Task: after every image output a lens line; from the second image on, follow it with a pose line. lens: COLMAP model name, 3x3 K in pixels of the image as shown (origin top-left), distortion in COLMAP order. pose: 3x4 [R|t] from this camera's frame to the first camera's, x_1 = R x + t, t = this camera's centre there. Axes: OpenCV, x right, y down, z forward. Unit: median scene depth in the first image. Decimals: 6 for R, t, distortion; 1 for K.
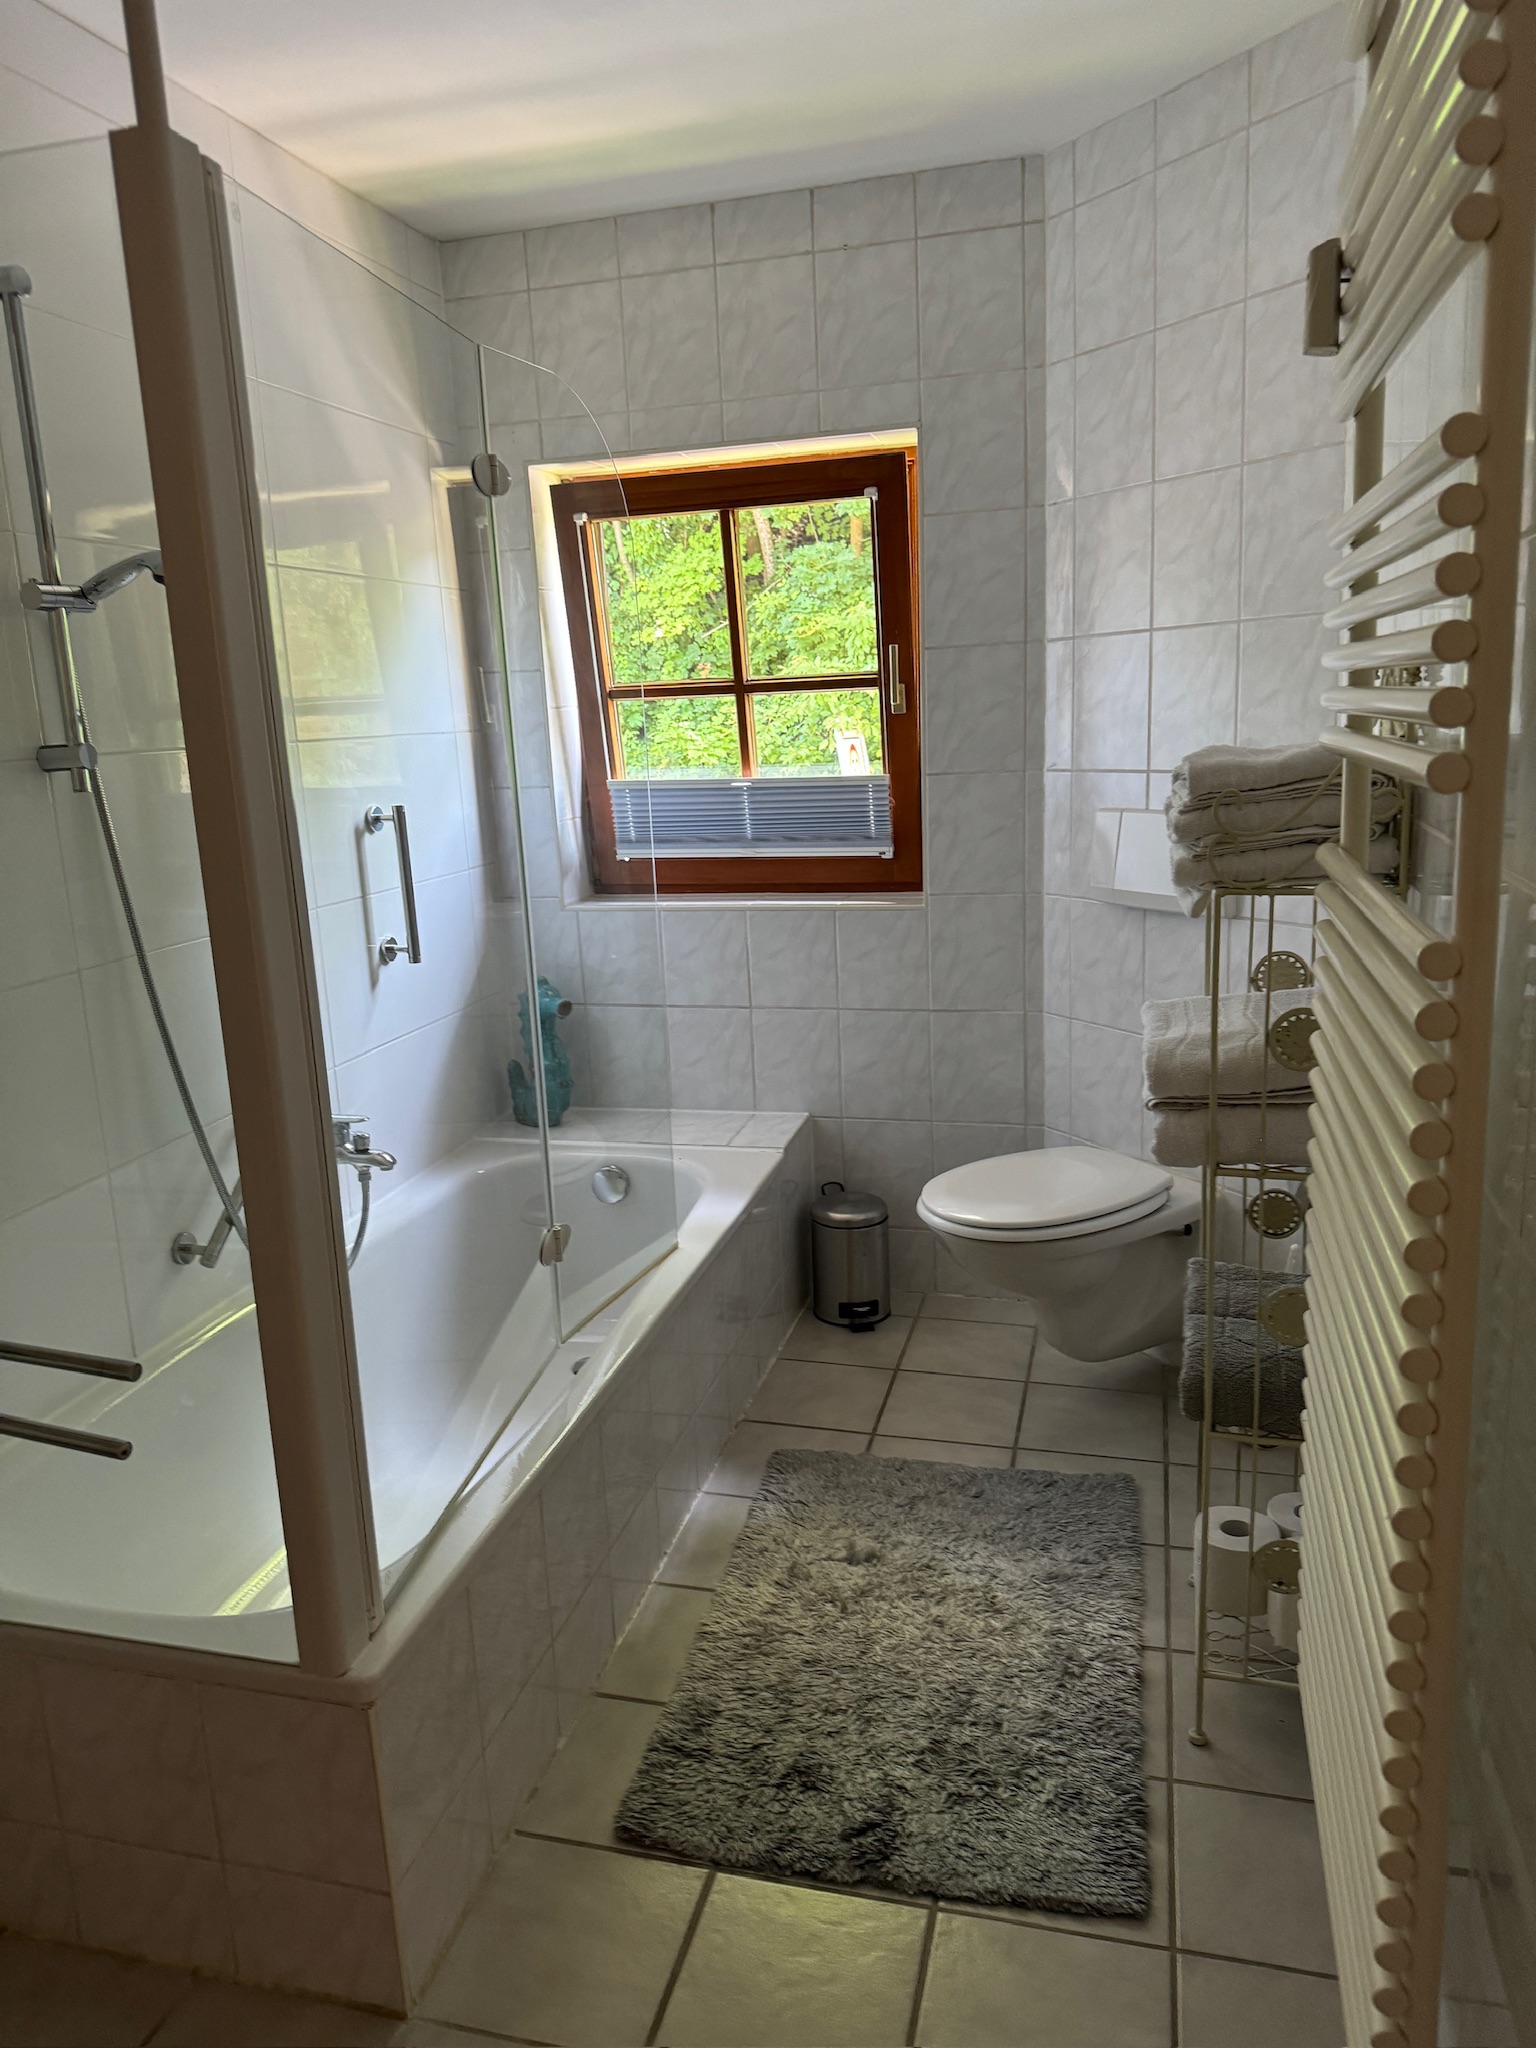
lens RADIAL K [[1433.1, 0, 742.8], [0, 1433.1, 984.9], [0, 0, 1]] dist [0.032562, -0.048539]
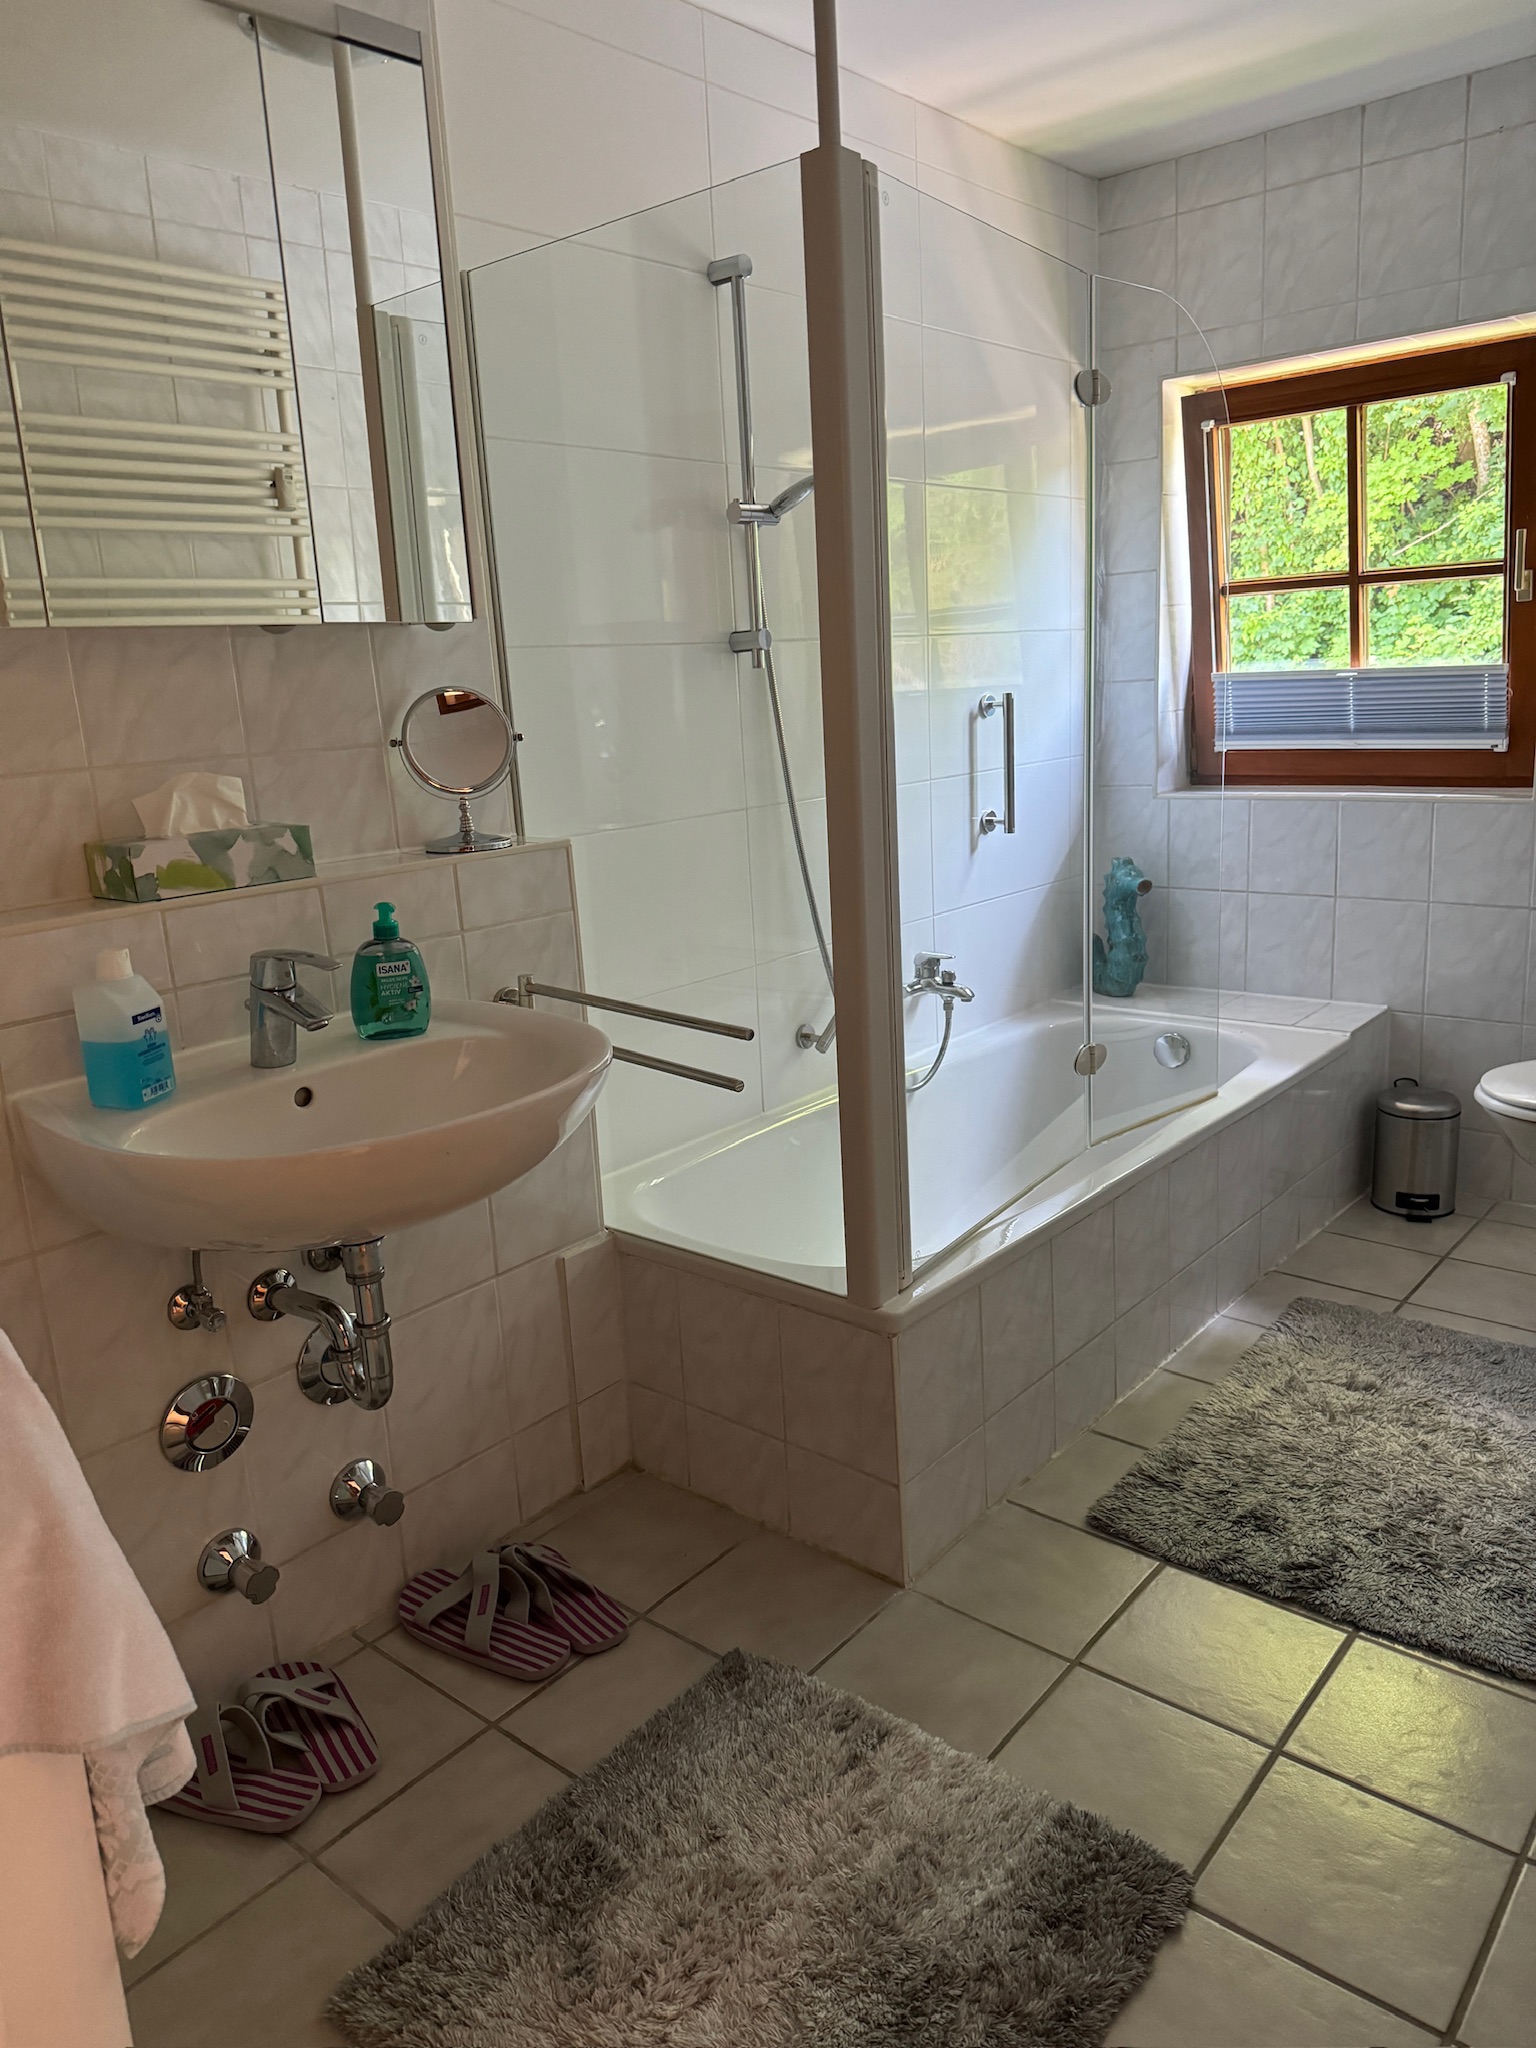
lens RADIAL K [[1433.1, 0, 742.8], [0, 1433.1, 984.9], [0, 0, 1]] dist [0.032562, -0.048539]
pose [[0.899535, 0.093029, -0.426829, 0.097134], [-0.075880, 0.995483, 0.057054, 0.071863], [0.430209, -0.018935, 0.902531, -0.161679]]
